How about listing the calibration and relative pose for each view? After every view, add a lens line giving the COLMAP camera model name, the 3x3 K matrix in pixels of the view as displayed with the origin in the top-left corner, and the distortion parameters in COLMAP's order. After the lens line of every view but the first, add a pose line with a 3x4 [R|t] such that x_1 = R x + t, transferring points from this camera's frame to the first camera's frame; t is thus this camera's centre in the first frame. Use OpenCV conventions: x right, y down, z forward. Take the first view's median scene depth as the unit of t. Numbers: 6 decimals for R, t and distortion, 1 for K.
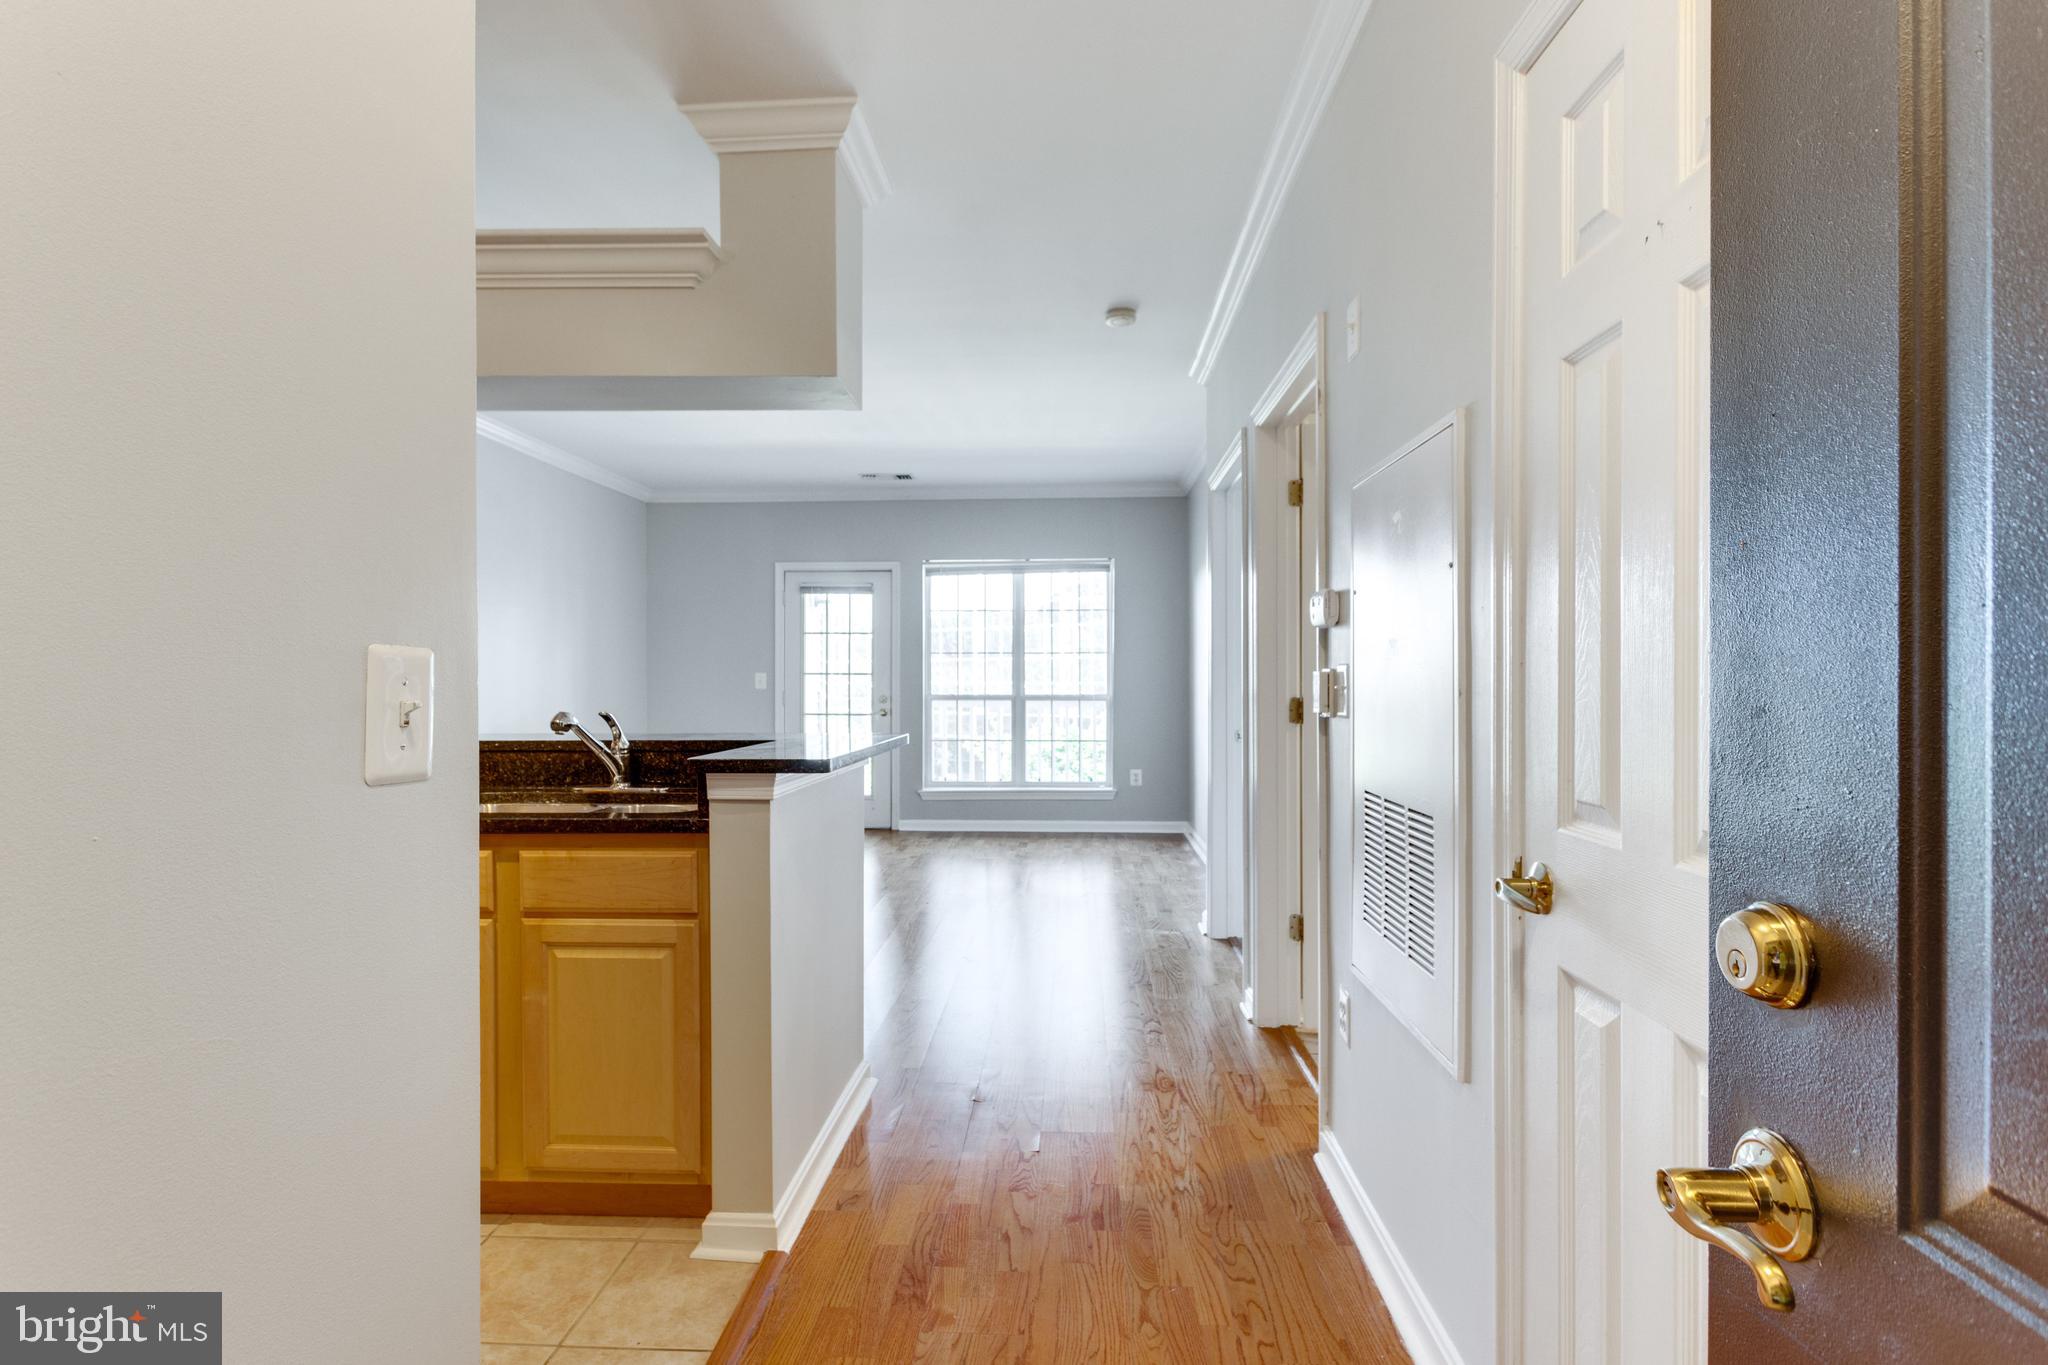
lens RADIAL K [[984.1, 0, 1020.1], [0, 984.1, 674.0], [0, 0, 1]] dist [0.009424, -0.005901]
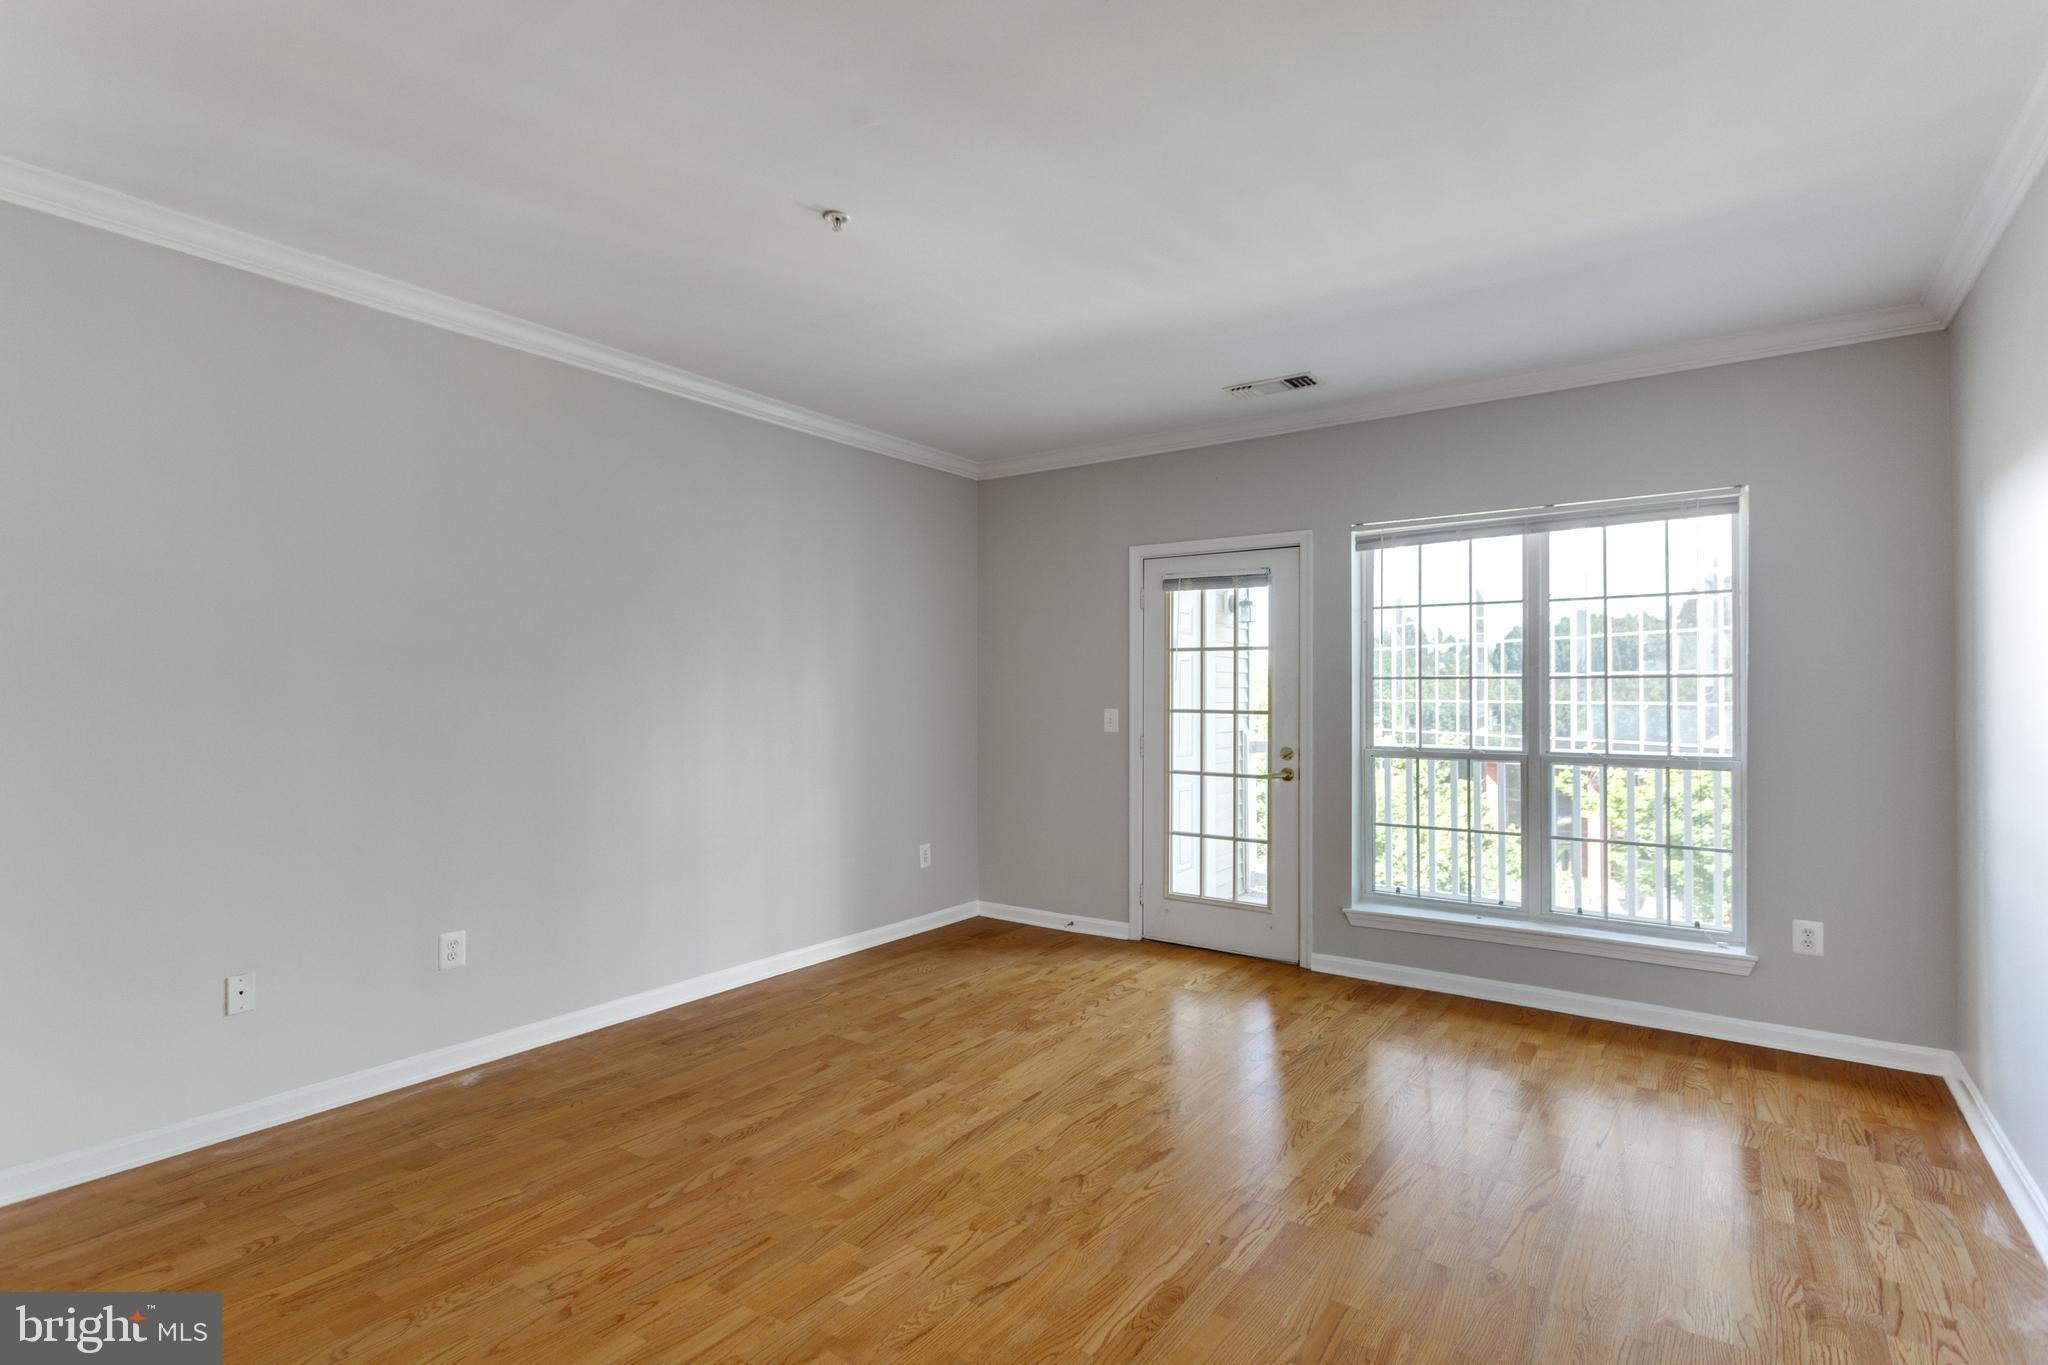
lens RADIAL K [[984.1, 0, 1018.2], [0, 984.1, 682.3], [0, 0, 1]] dist [0.009424, -0.005901]
pose [[0.845224, -0.002905, -0.534404, 0.049965], [-0.001749, 0.999965, -0.008202, -0.013837], [0.534409, 0.007867, 0.845189, 0.384796]]
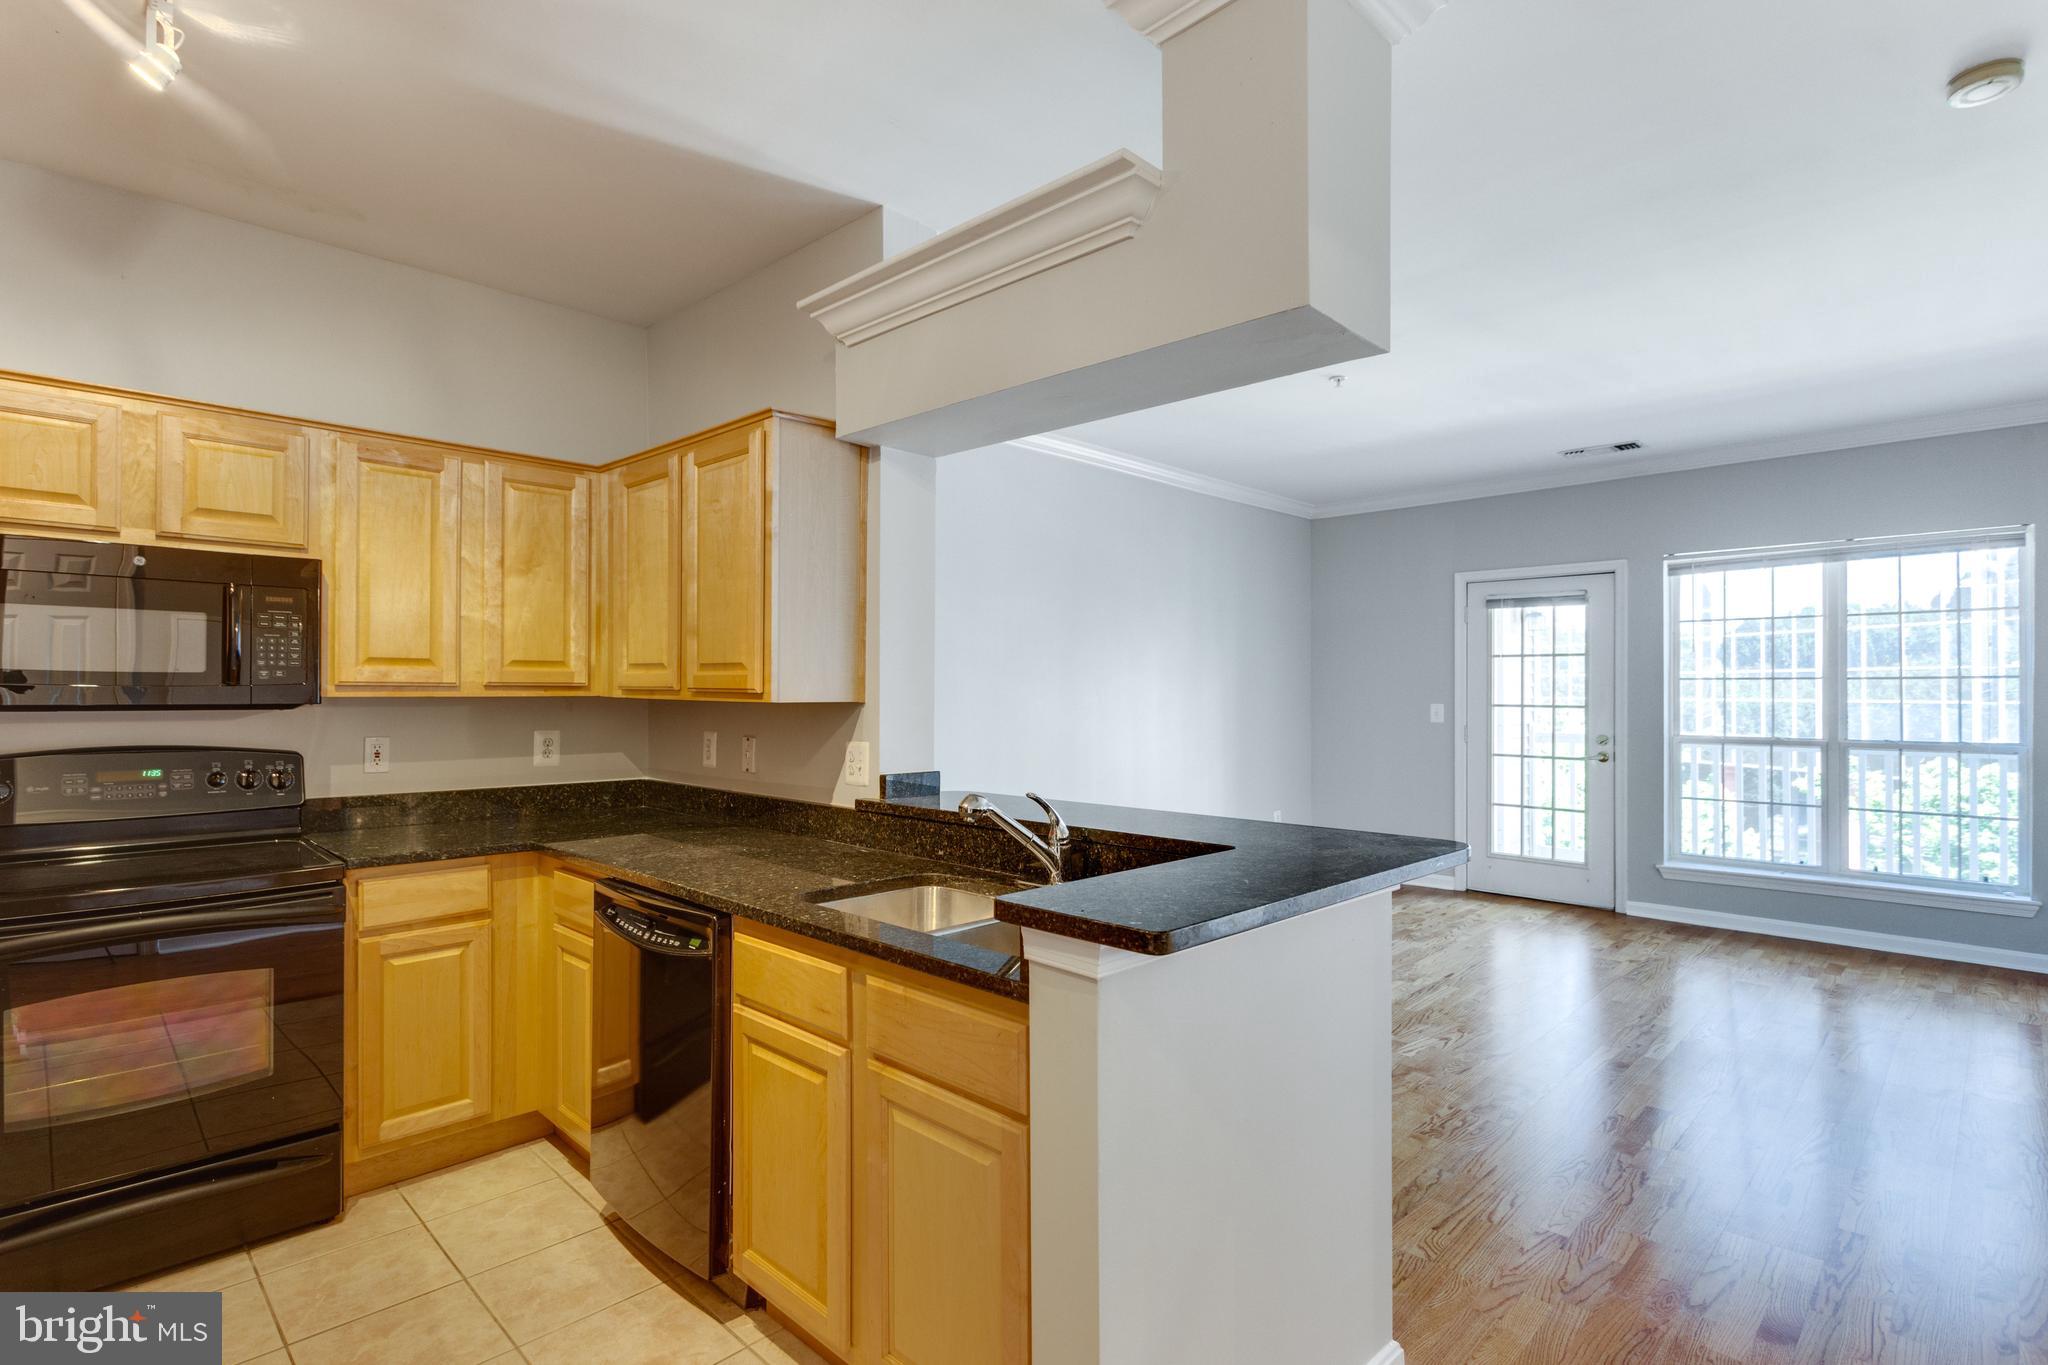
lens RADIAL K [[984.1, 0, 1009.1], [0, 984.1, 683.4], [0, 0, 1]] dist [0.009424, -0.005901]
pose [[0.743310, -0.001924, -0.668945, 0.031841], [-0.001301, 0.999990, -0.004322, -0.014708], [0.668946, 0.004083, 0.743300, 0.118116]]
